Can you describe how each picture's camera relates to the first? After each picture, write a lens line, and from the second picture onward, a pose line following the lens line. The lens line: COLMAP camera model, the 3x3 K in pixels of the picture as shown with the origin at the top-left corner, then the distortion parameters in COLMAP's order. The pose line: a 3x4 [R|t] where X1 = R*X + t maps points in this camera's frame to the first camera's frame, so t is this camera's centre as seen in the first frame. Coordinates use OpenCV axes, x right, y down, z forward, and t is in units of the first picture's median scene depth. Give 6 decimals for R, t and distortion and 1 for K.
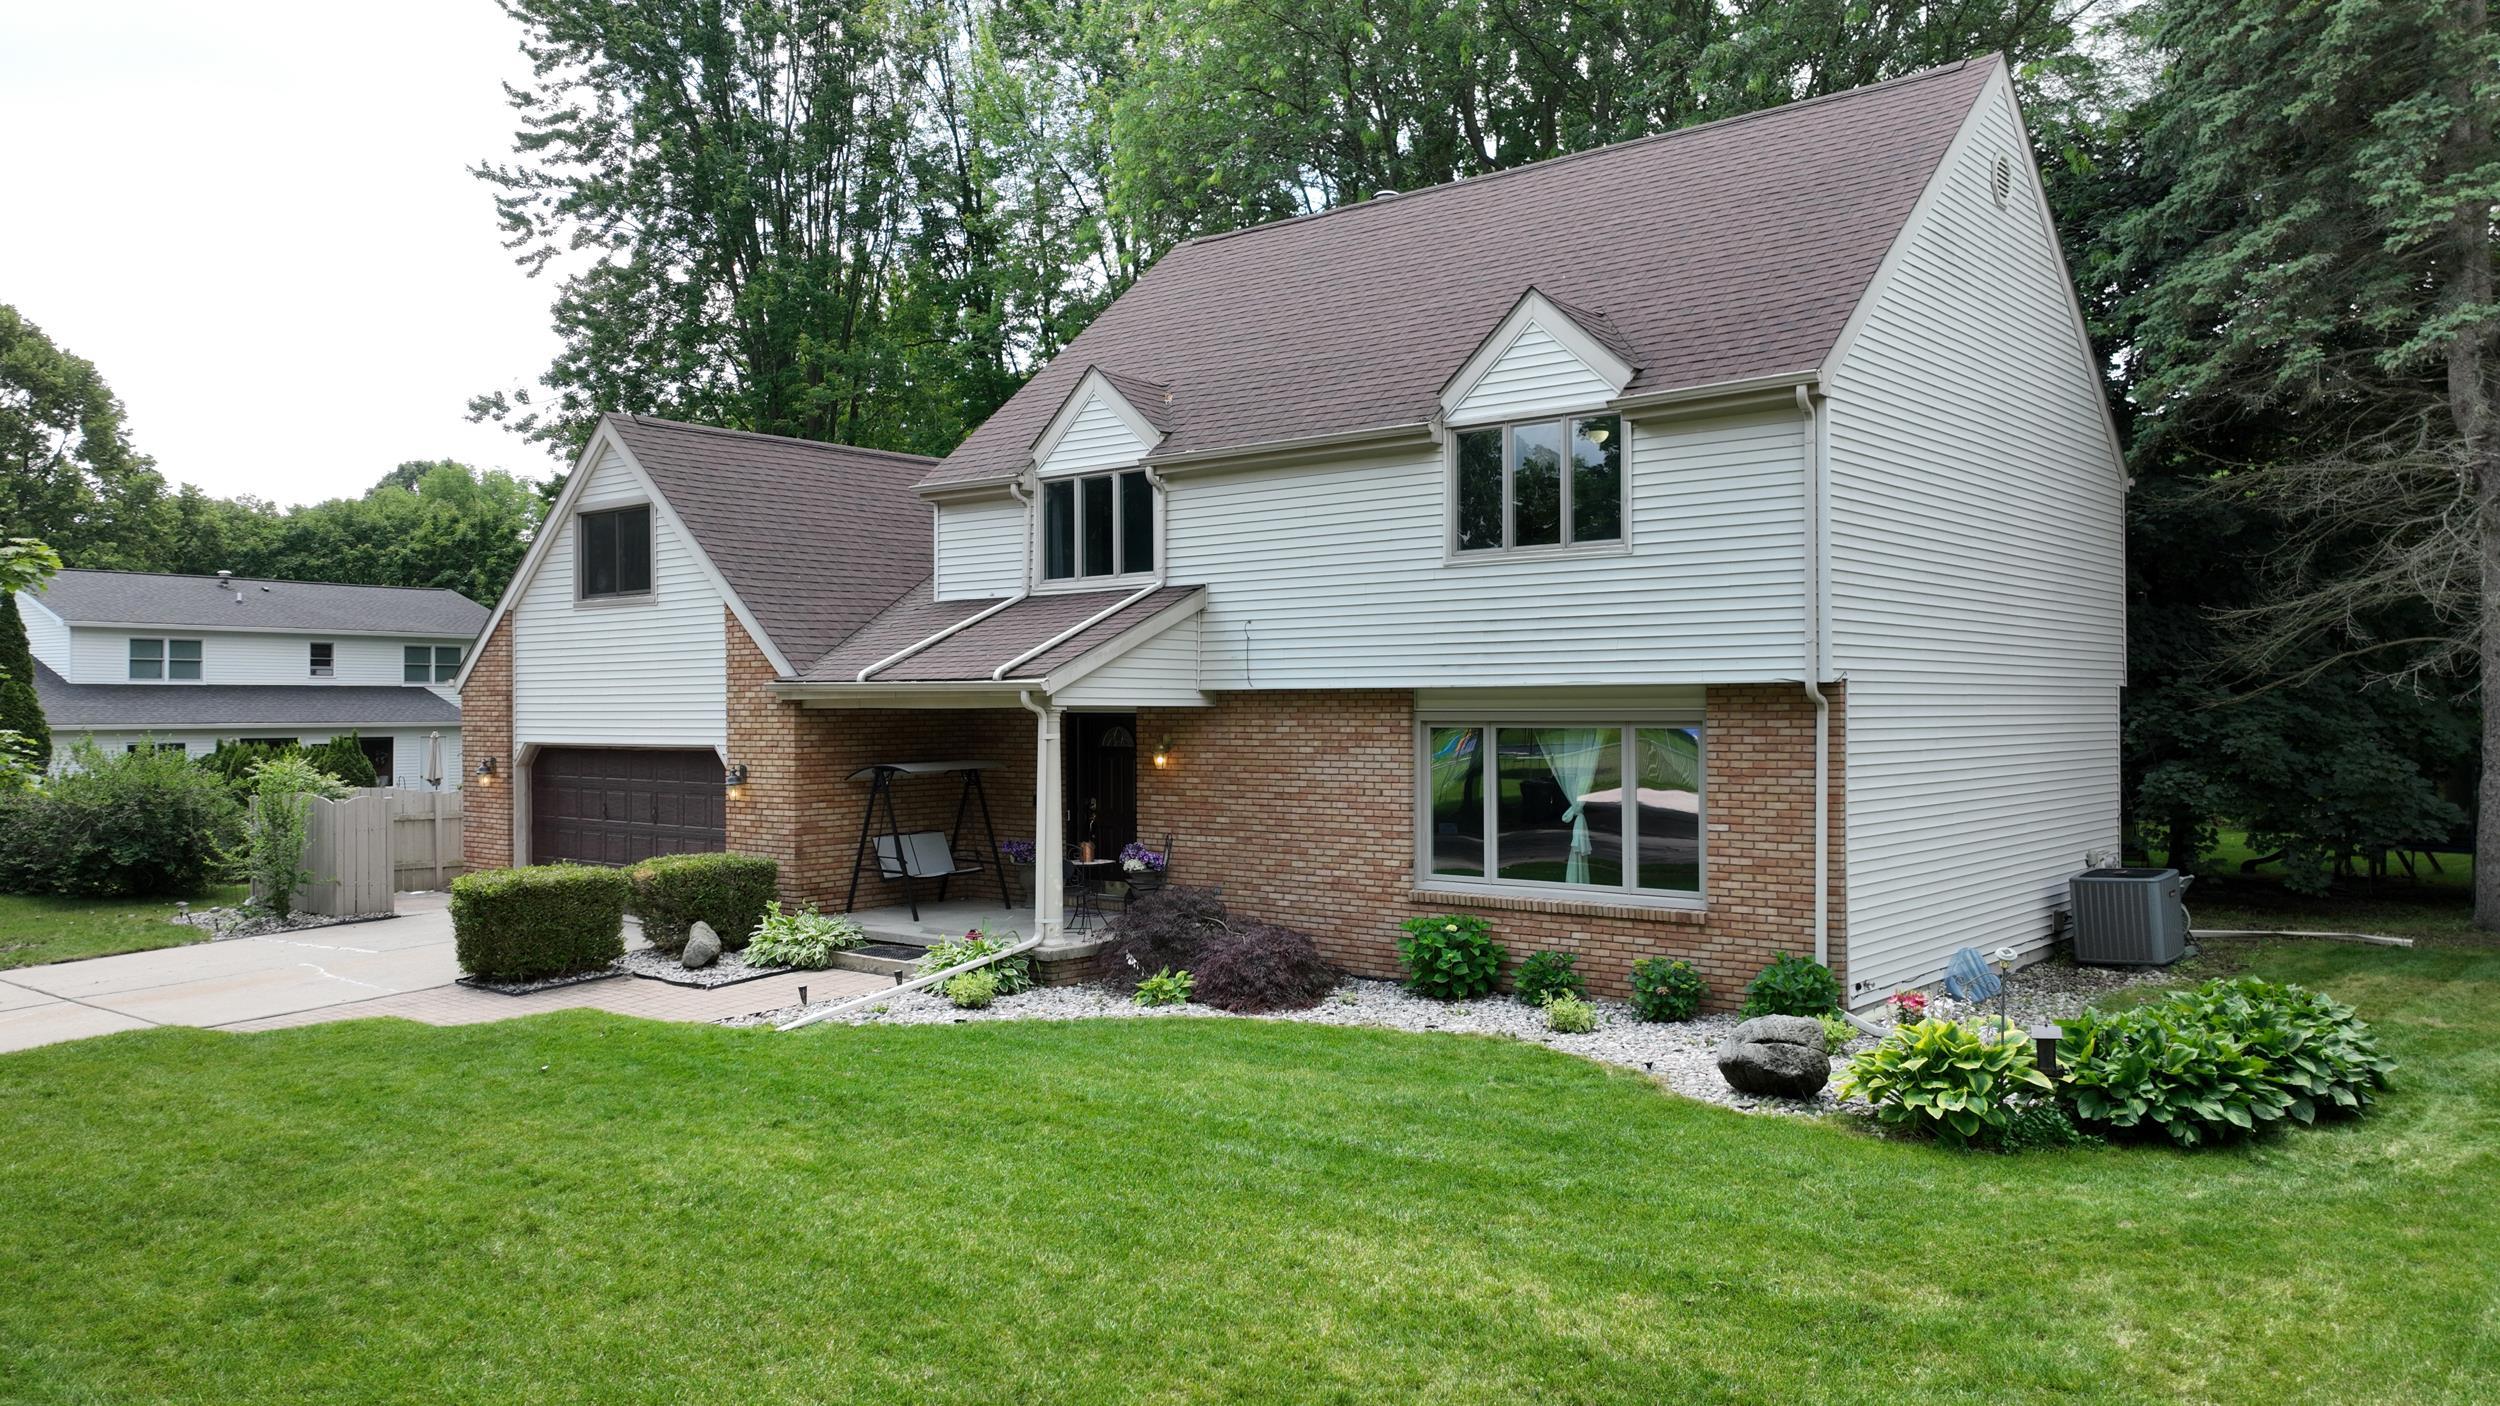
lens RADIAL K [[1802.0, 0, 1250.0], [0, 1802.0, 703.0], [0, 0, 1]] dist [0.008250, -0.002345]
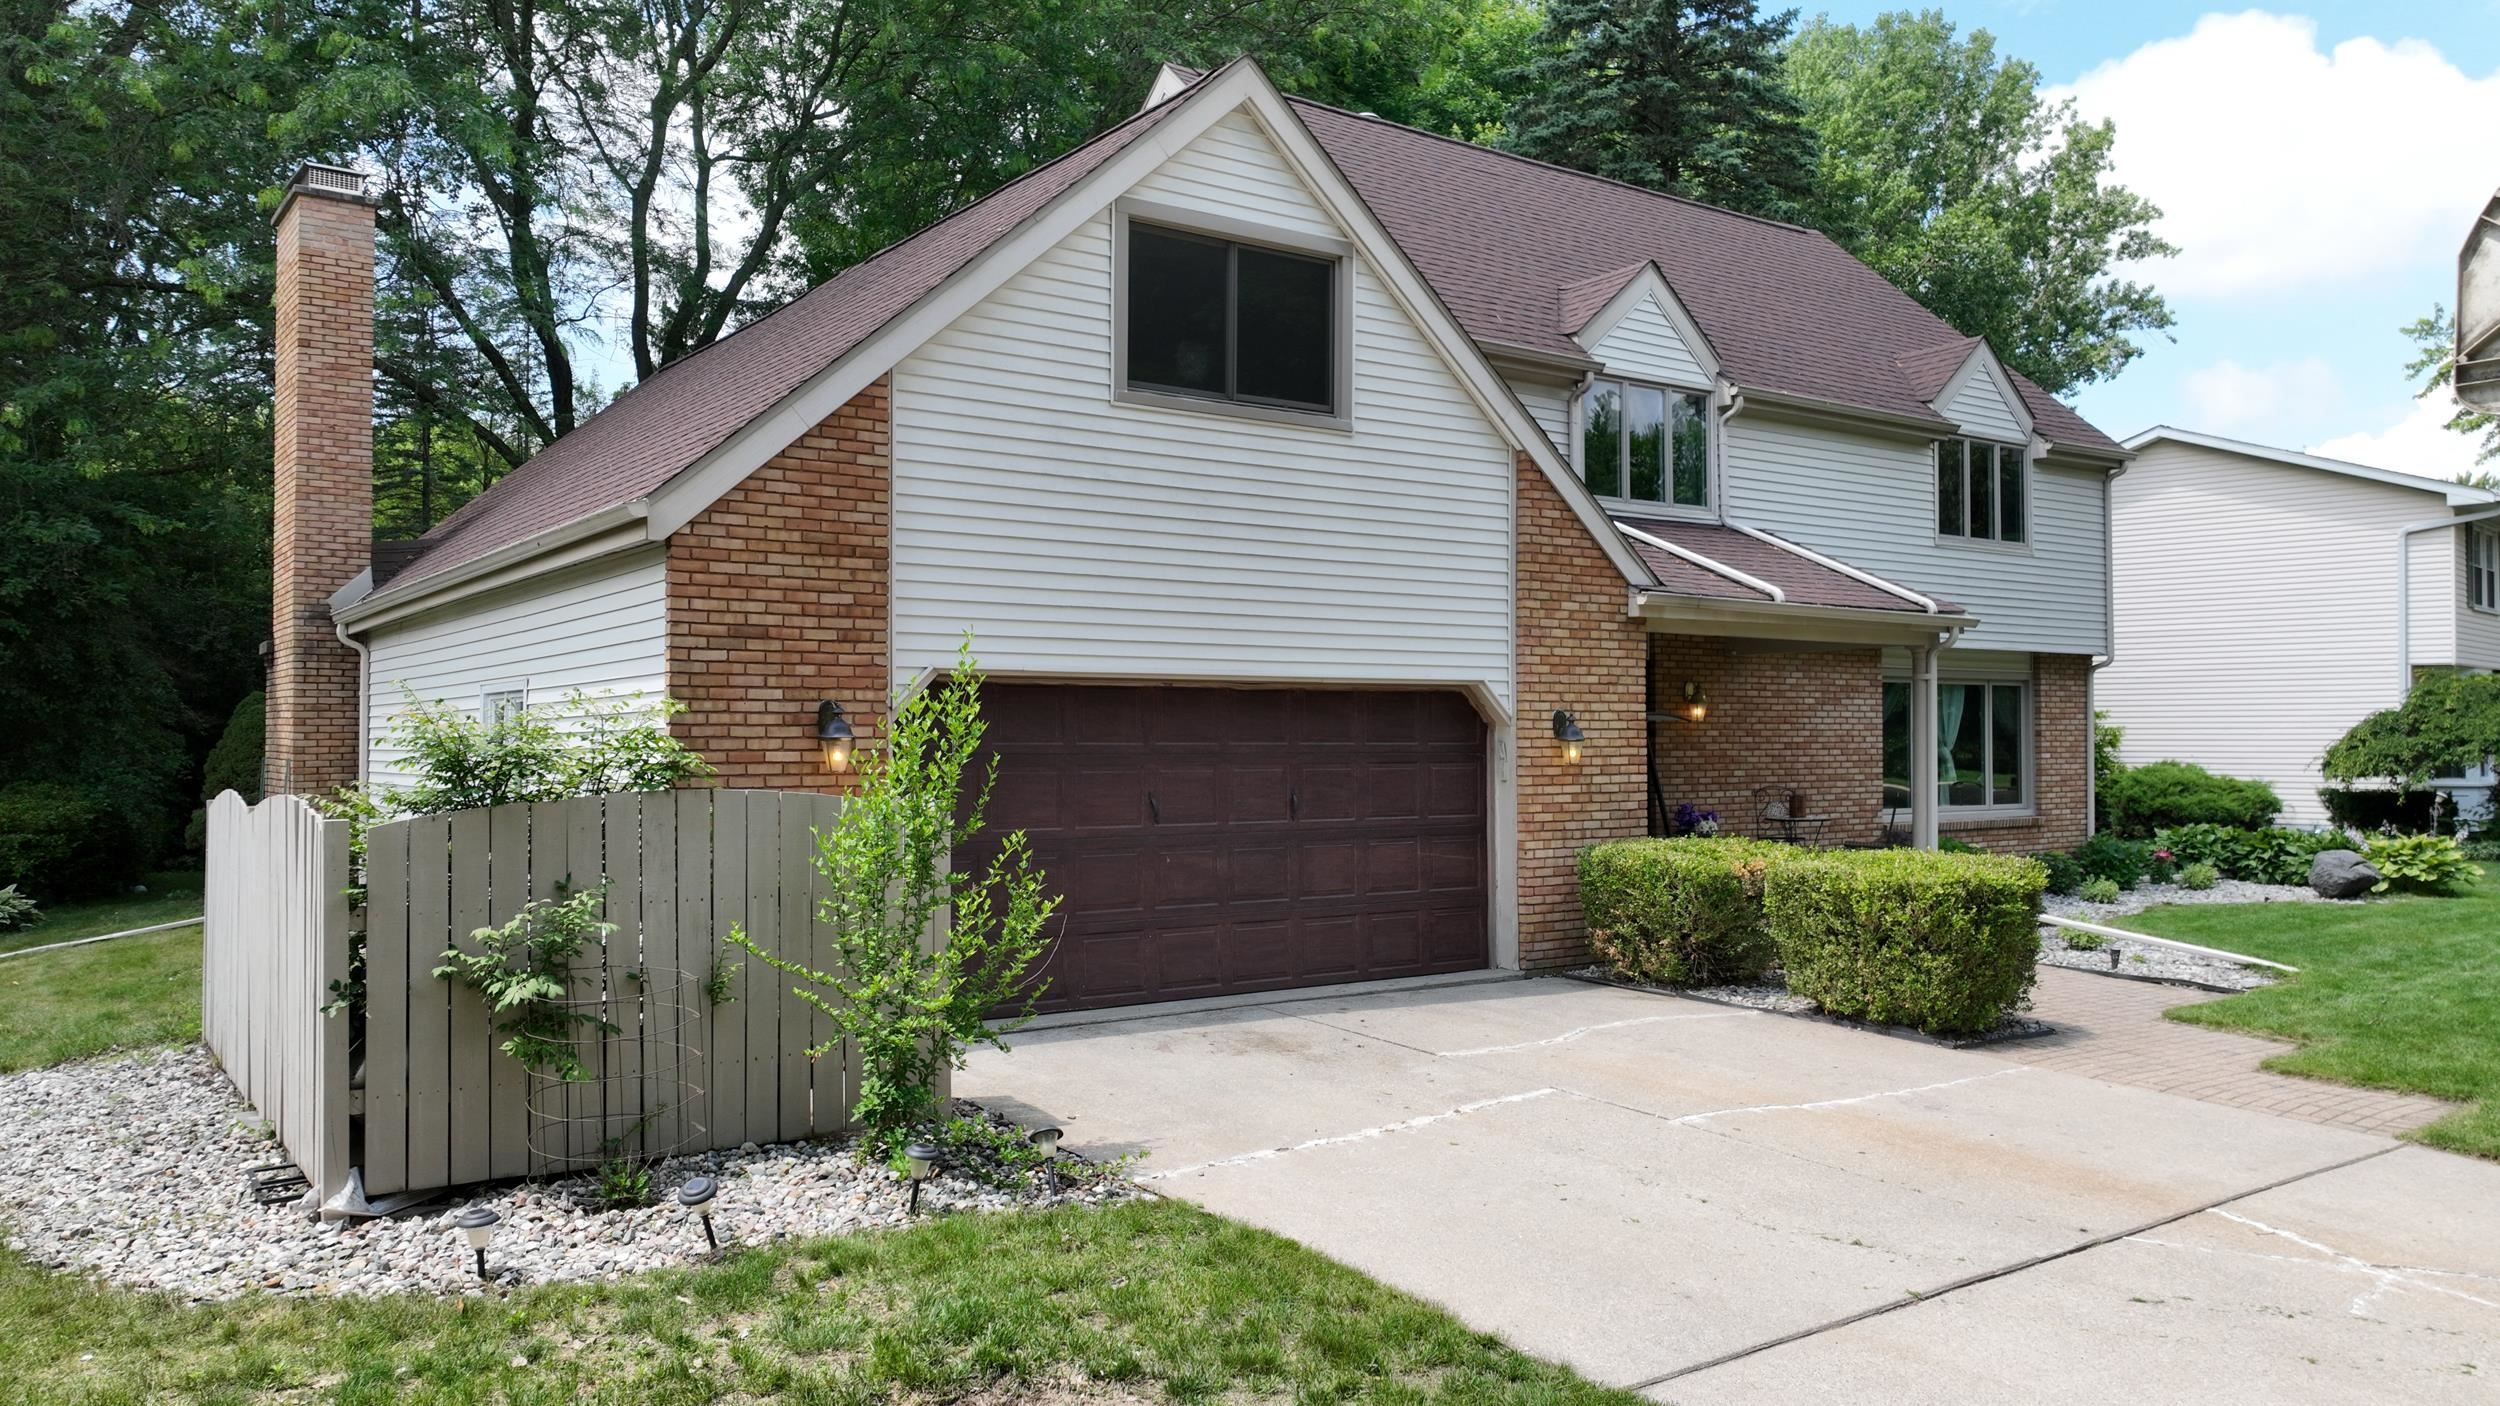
lens RADIAL K [[1802.0, 0, 1250.0], [0, 1802.0, 703.0], [0, 0, 1]] dist [0.008250, -0.002345]
pose [[0.239757, 0.025714, 0.970492, -1.163120], [0.000007, 0.999649, -0.026489, 0.060241], [-0.970833, 0.006358, 0.239673, 1.164945]]
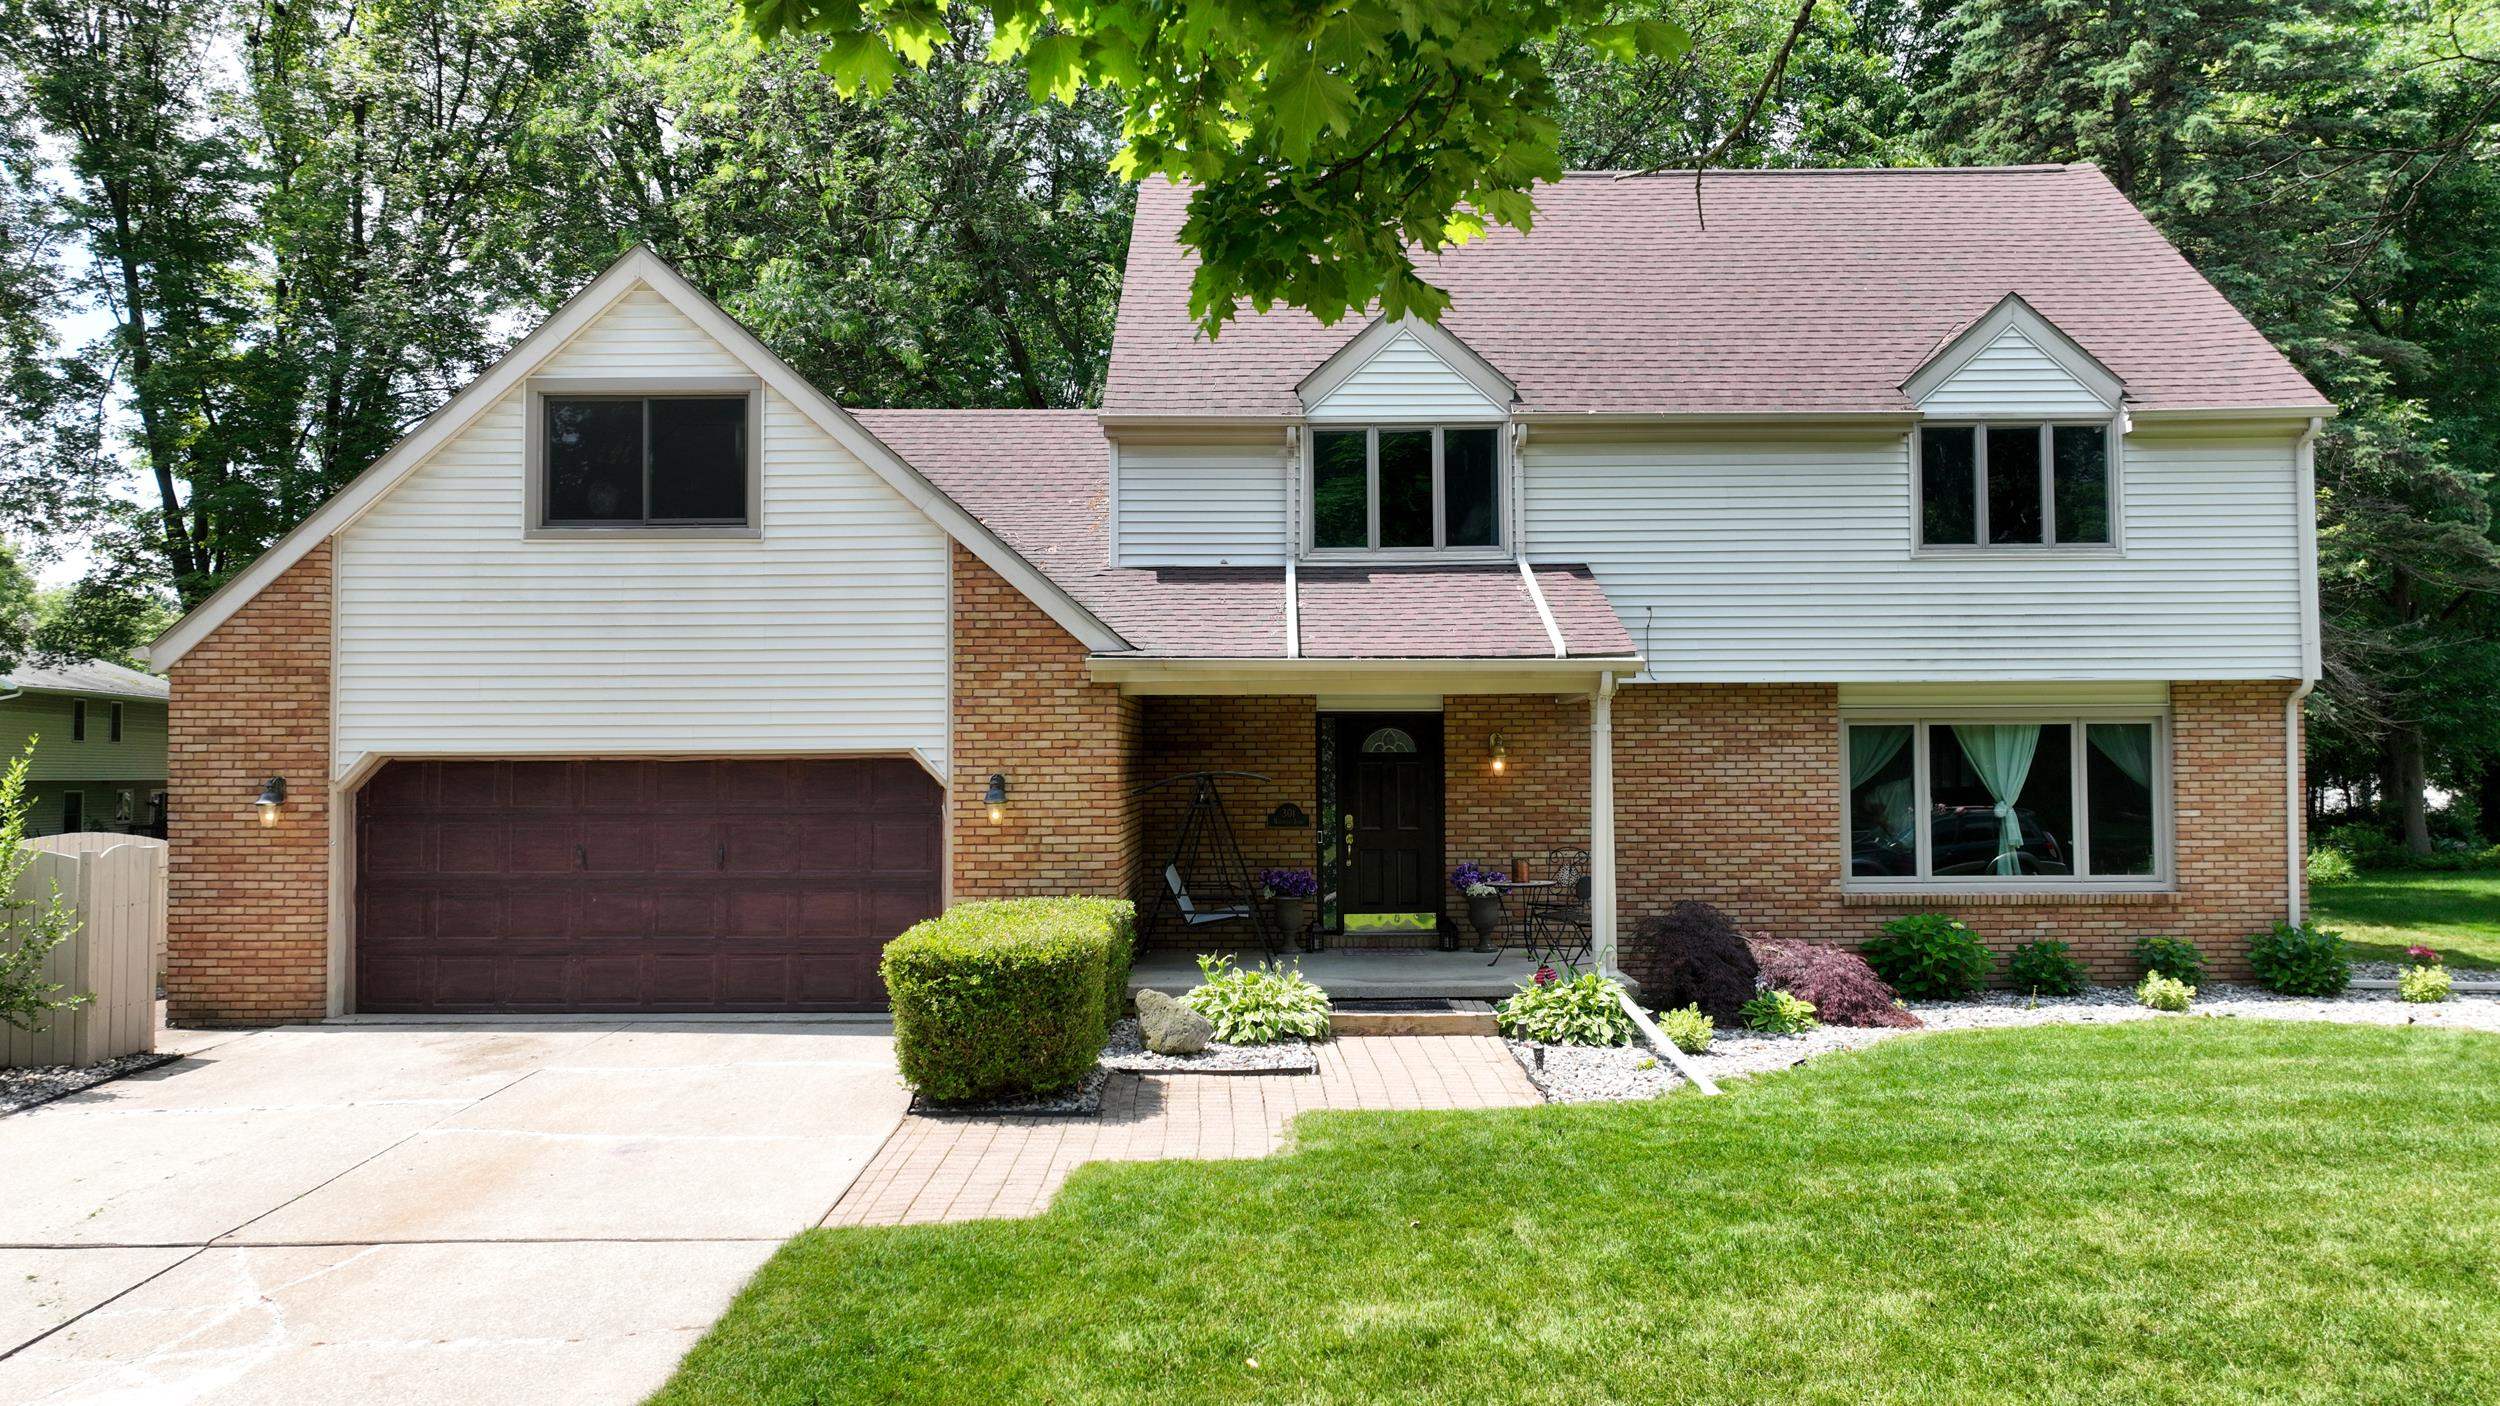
lens RADIAL K [[1802.0, 0, 1250.0], [0, 1802.0, 703.0], [0, 0, 1]] dist [0.008250, -0.002345]
pose [[0.766851, 0.027052, 0.641255, -0.805949], [0.000374, 0.999092, -0.042595, 0.044794], [-0.641825, 0.032904, 0.766145, 0.484162]]
